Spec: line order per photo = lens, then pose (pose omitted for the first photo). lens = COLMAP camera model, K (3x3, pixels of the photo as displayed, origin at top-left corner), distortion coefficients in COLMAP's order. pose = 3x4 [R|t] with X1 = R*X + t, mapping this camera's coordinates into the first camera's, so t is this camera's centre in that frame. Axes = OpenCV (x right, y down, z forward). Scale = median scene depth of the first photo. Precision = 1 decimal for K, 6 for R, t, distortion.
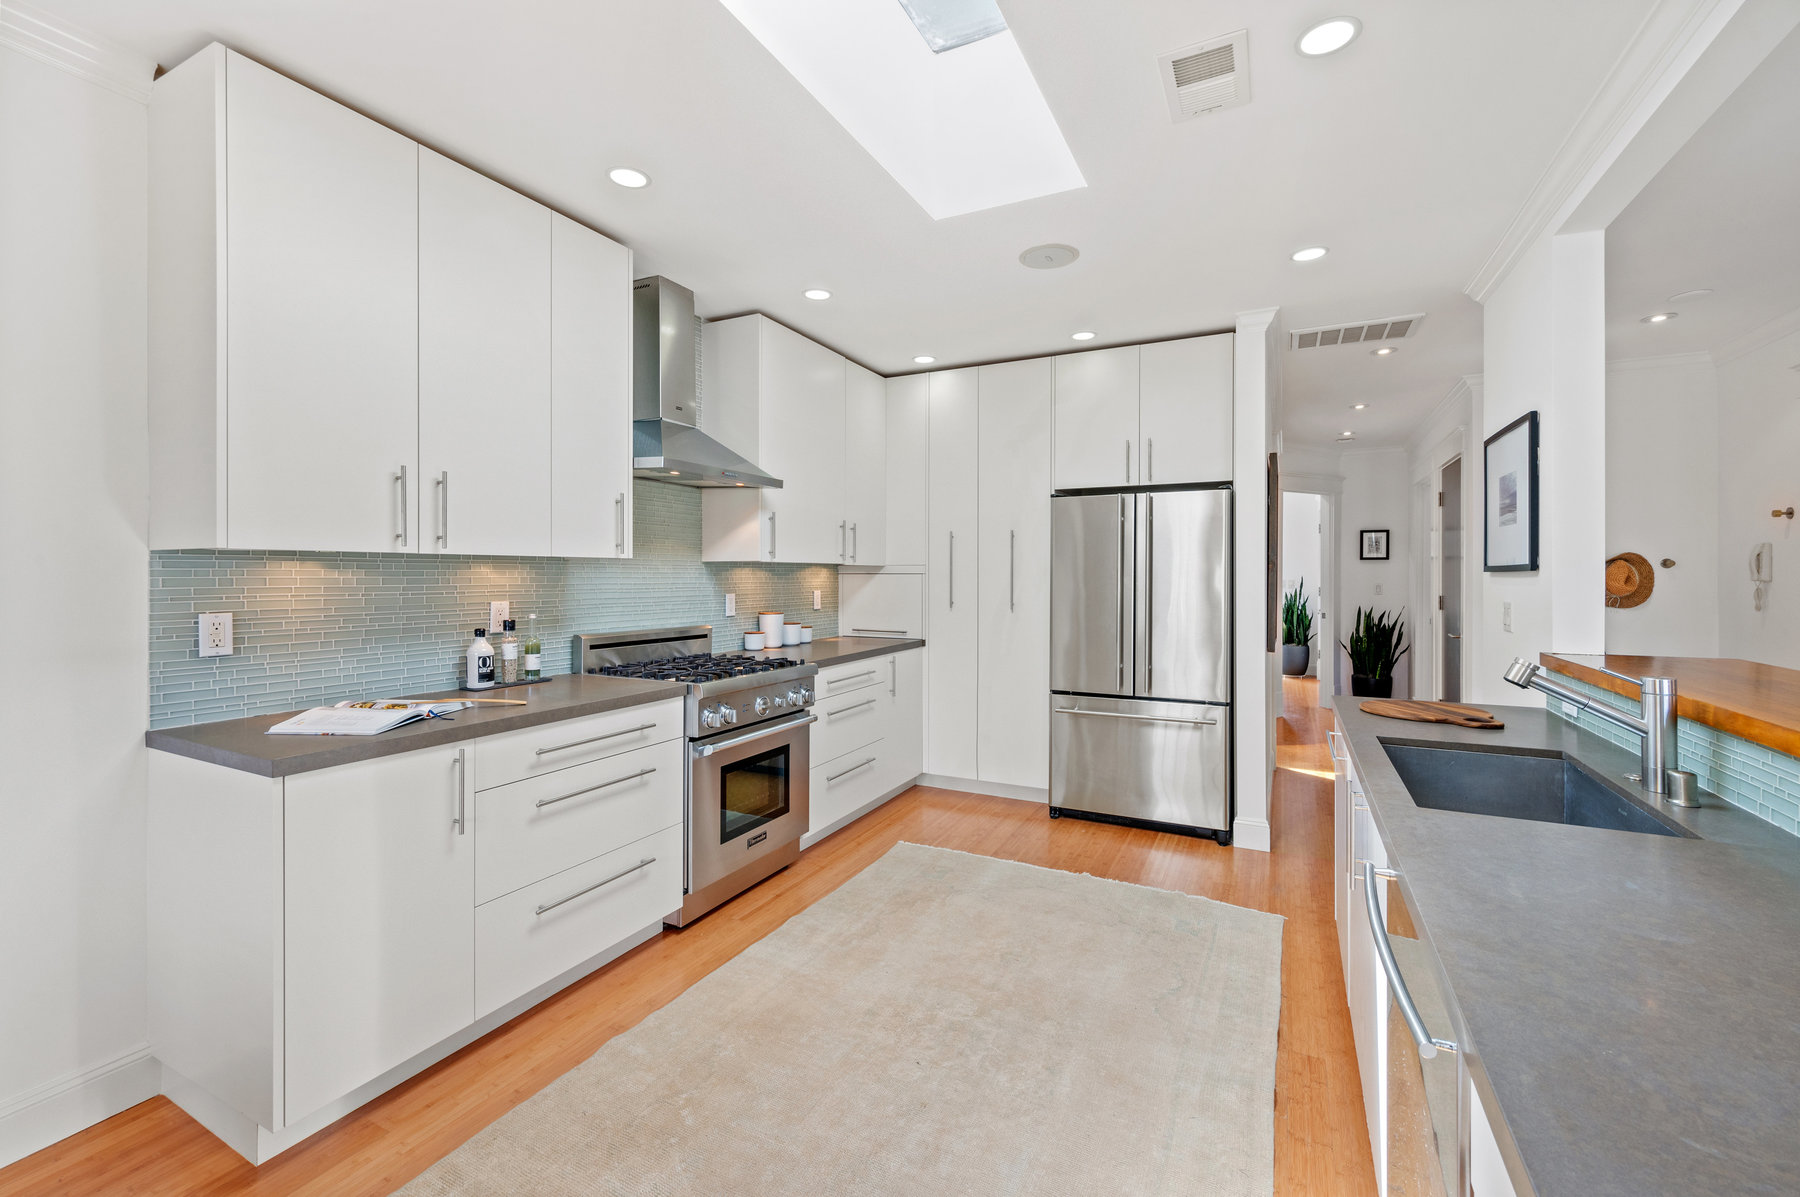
lens RADIAL K [[768.1, 0, 895.0], [0, 768.1, 578.1], [0, 0, 1]] dist [-0.004687, -0.000089]
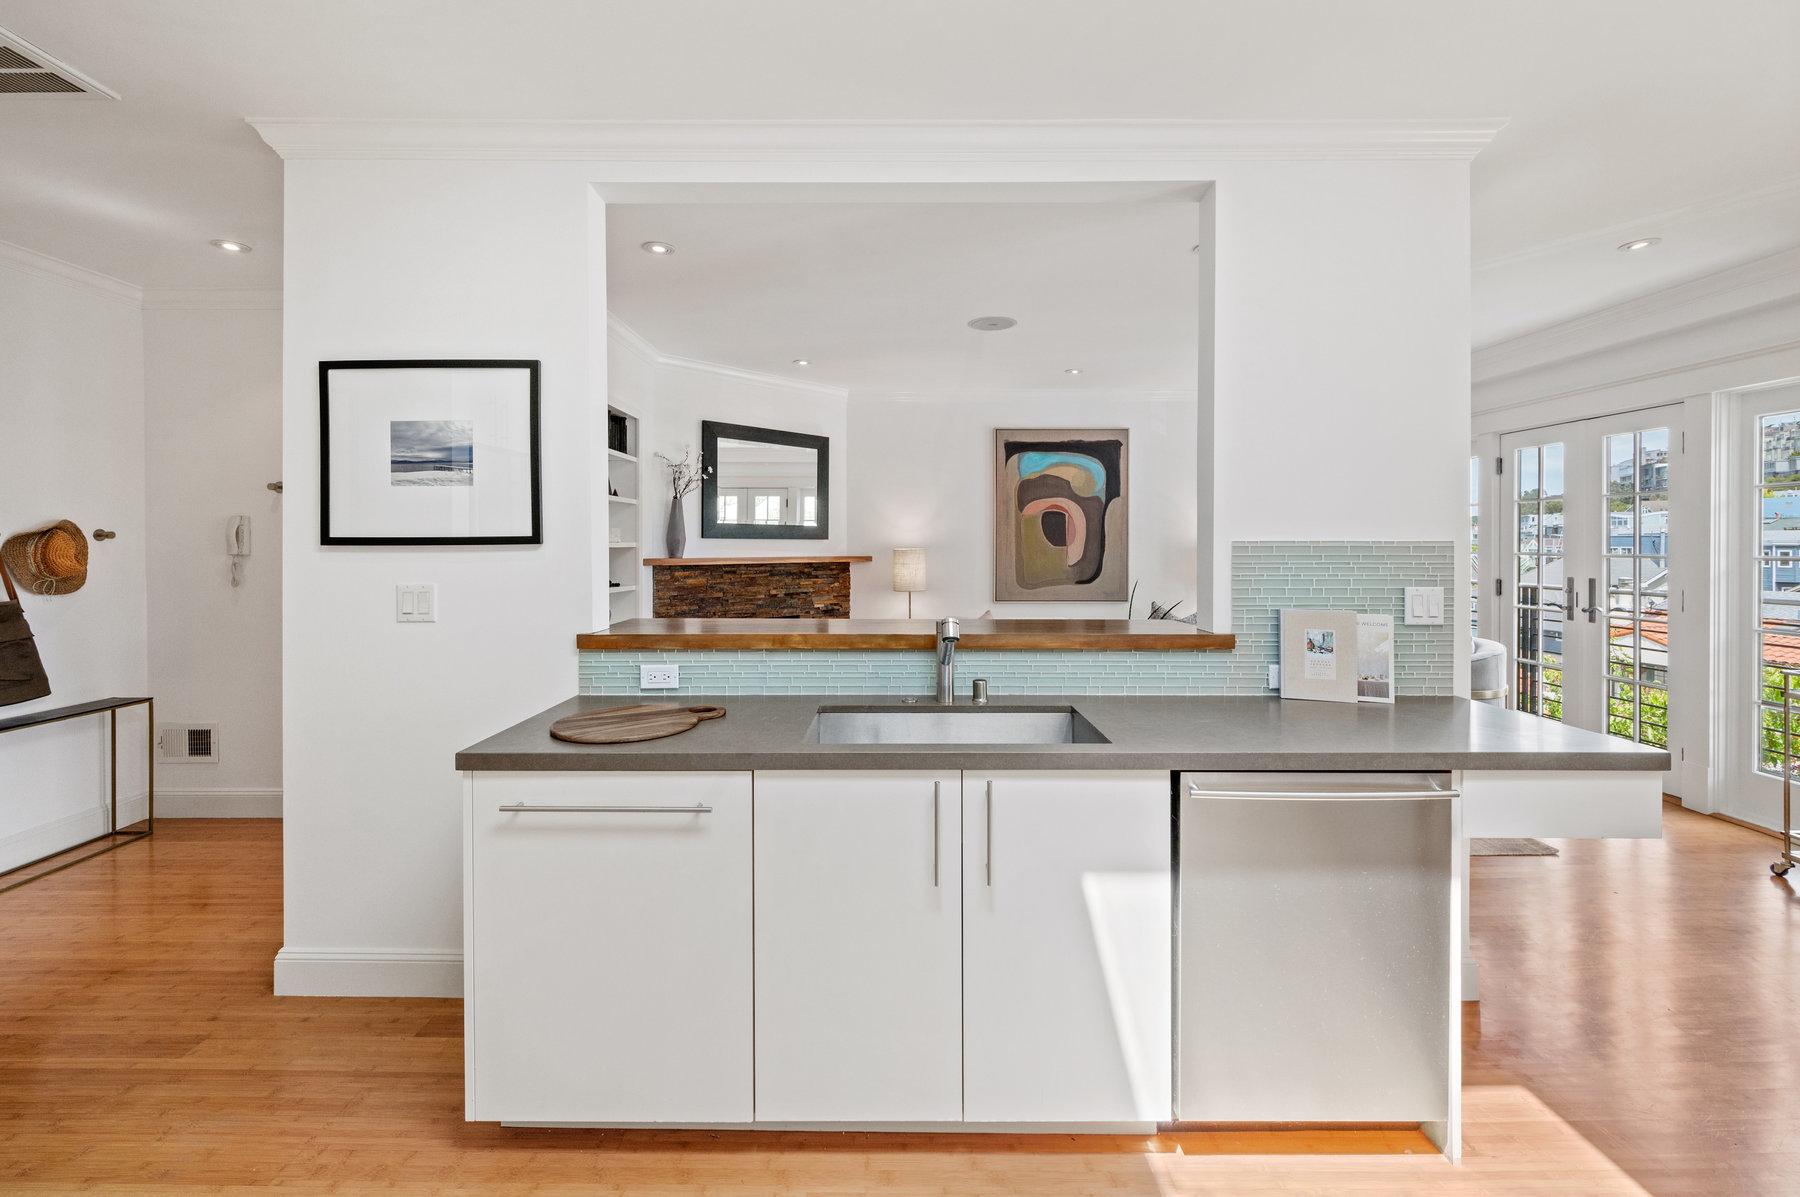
lens RADIAL K [[743.0, 0, 903.3], [0, 743.0, 551.0], [0, 0, 1]] dist [0.000427, 0.000846]
pose [[-0.457400, -0.006121, 0.889240, -0.088848], [0.007395, 0.999916, 0.010686, -0.006361], [-0.889230, 0.011464, -0.457316, 0.841110]]
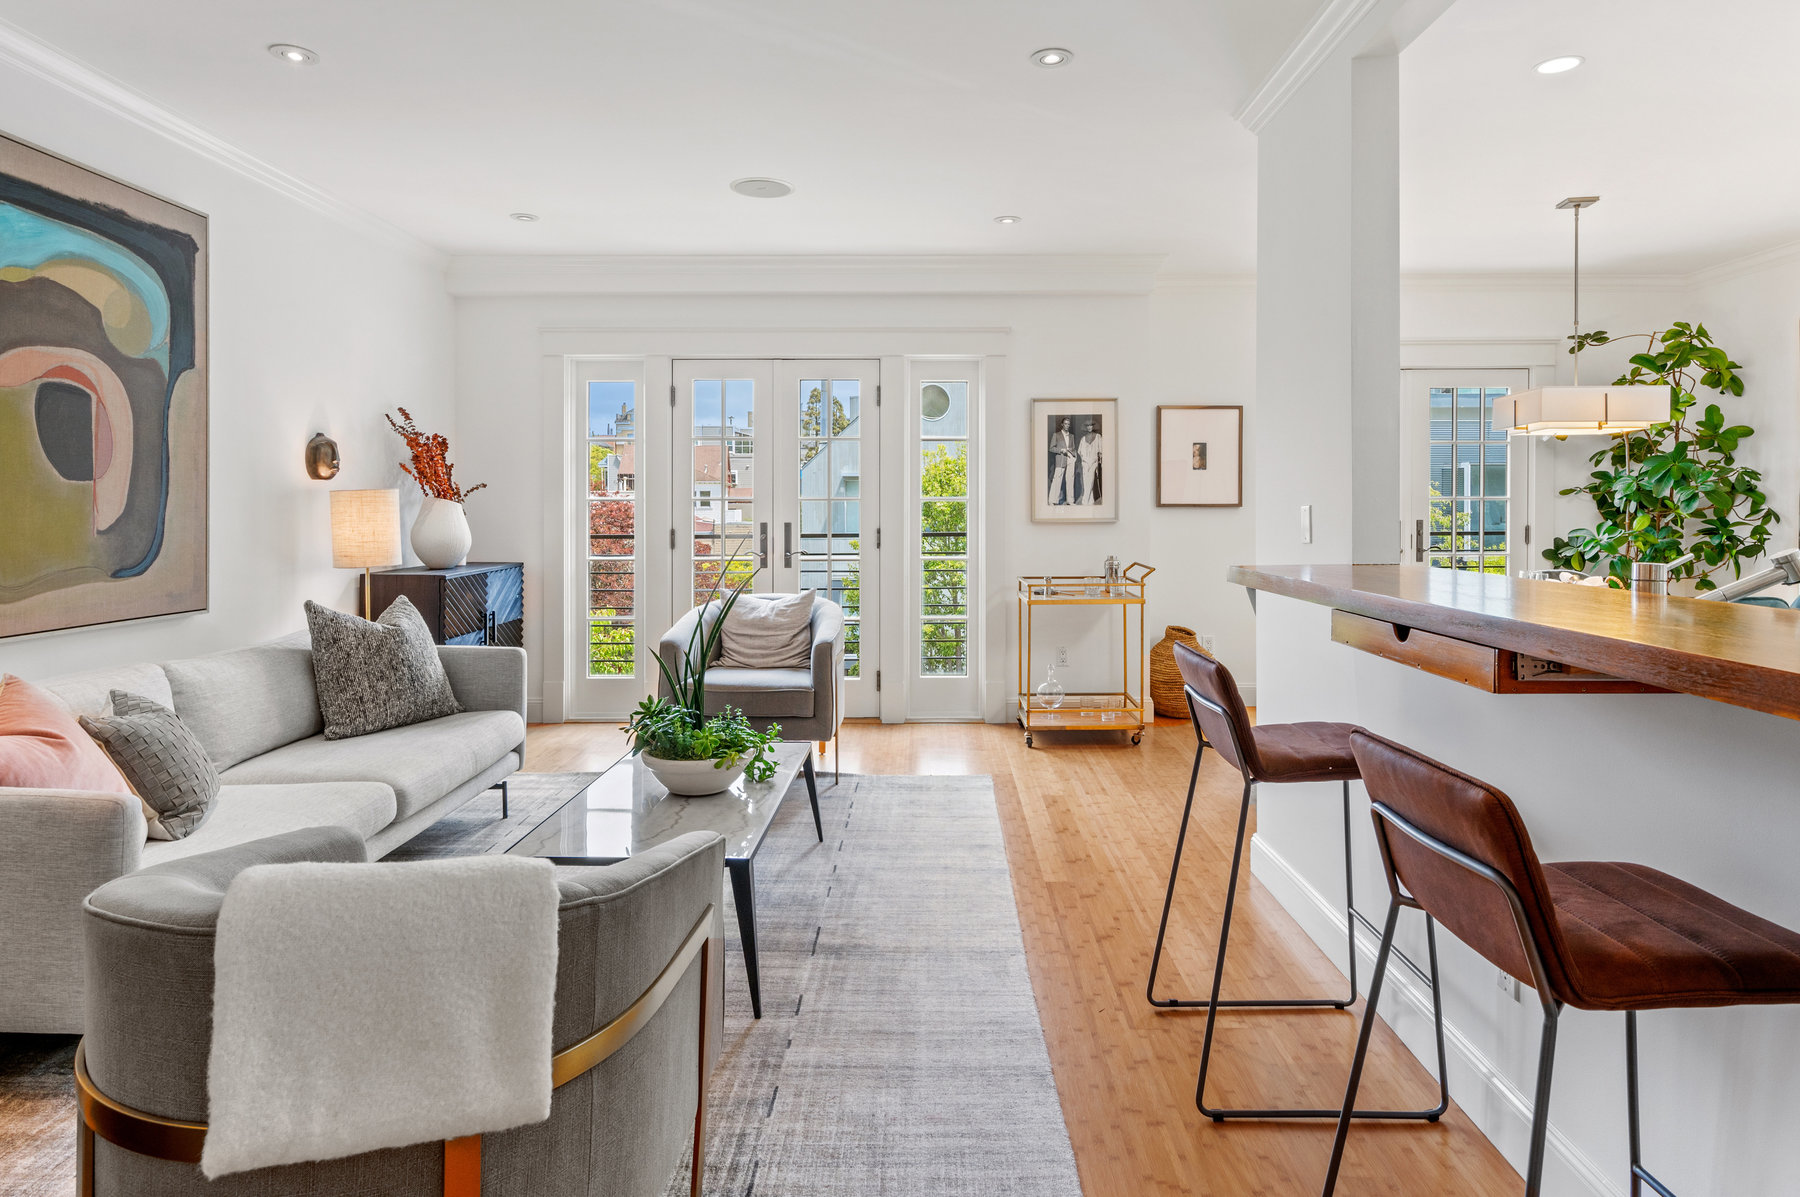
lens RADIAL K [[994.1, 0, 925.6], [0, 994.1, 497.9], [0, 0, 1]] dist [-0.016425, 0.001586]
pose [[-0.895733, 0.001328, -0.444590, 1.131239], [0.001658, 0.999999, -0.000354, 0.024560], [0.444589, -0.001055, -0.895734, 0.812979]]
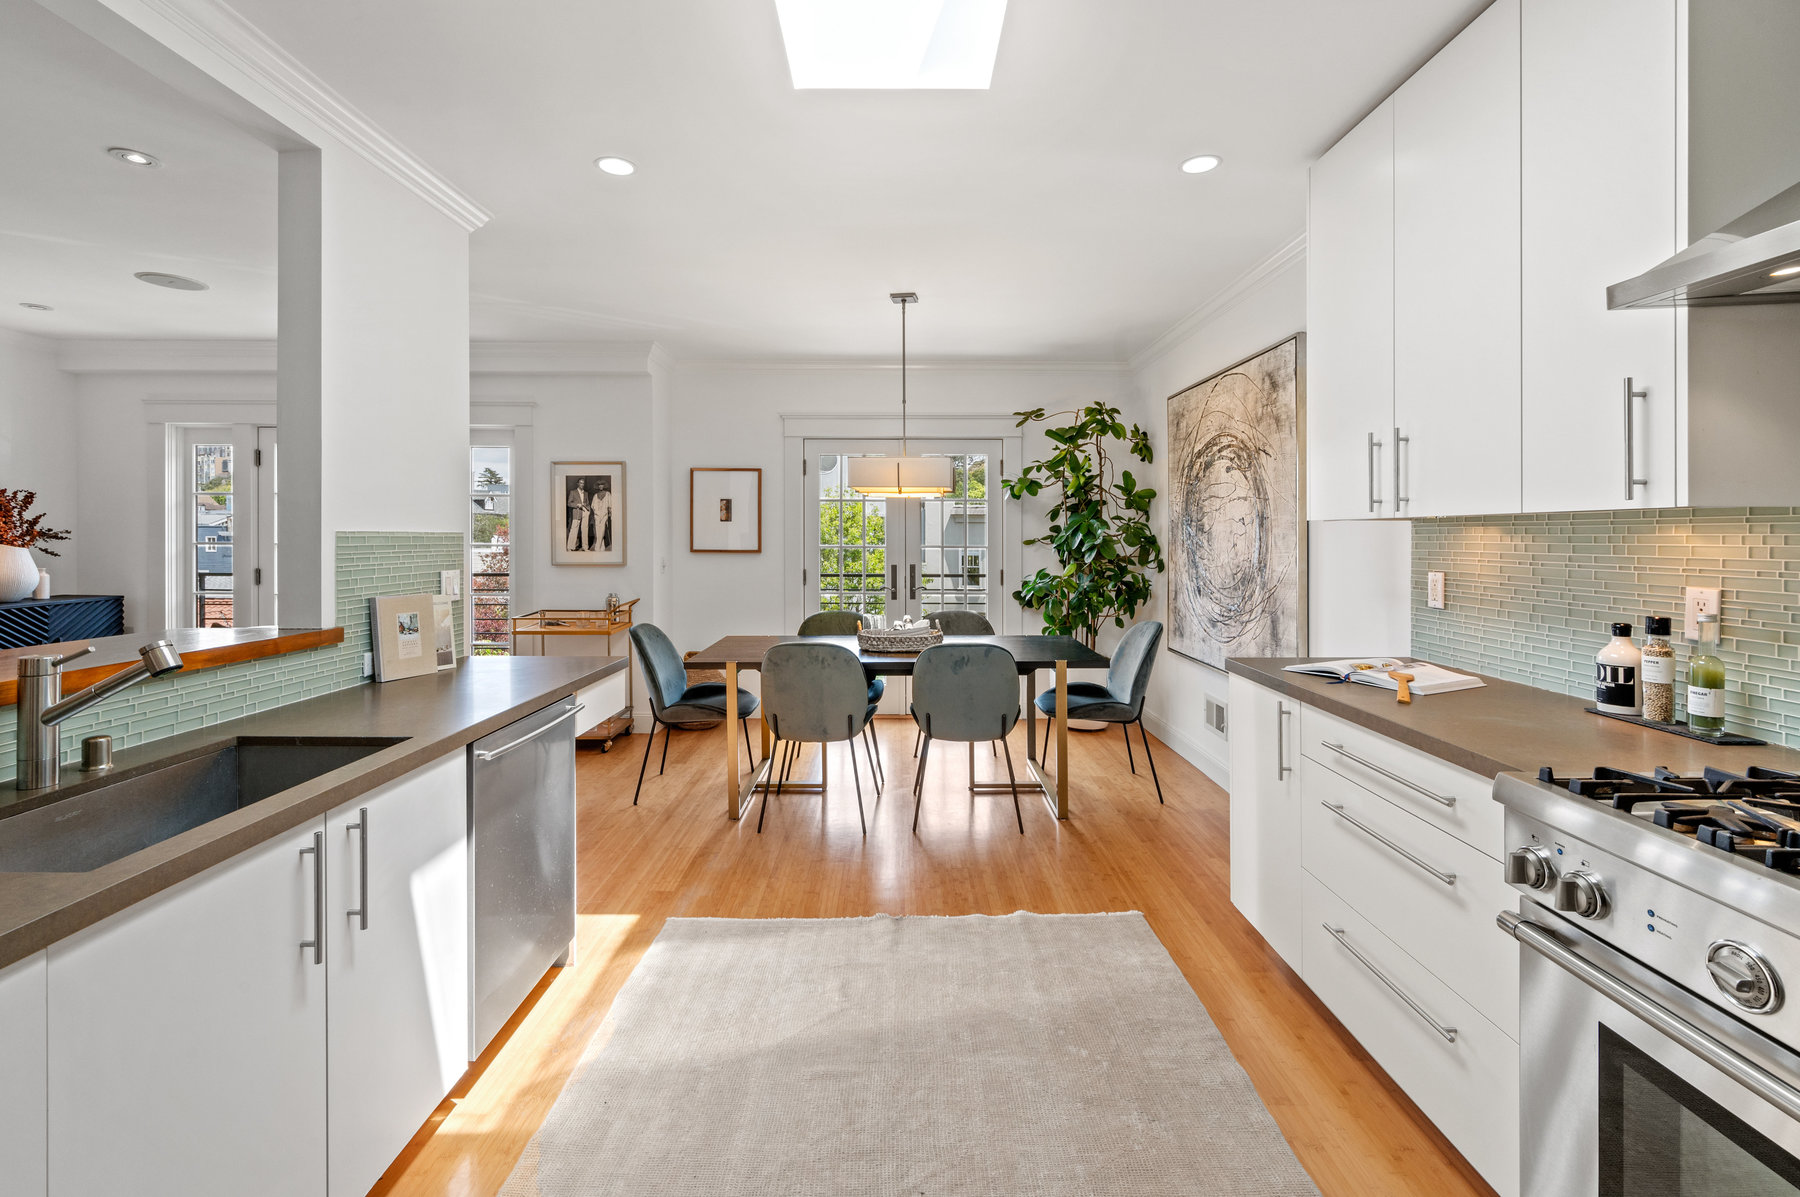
lens RADIAL K [[768.1, 0, 892.4], [0, 768.1, 537.0], [0, 0, 1]] dist [-0.004687, -0.000089]
pose [[-0.892015, -0.001381, -0.452003, 0.259955], [-0.005015, 0.999964, 0.006841, -0.007815], [0.451977, 0.008370, -0.891990, 1.099619]]
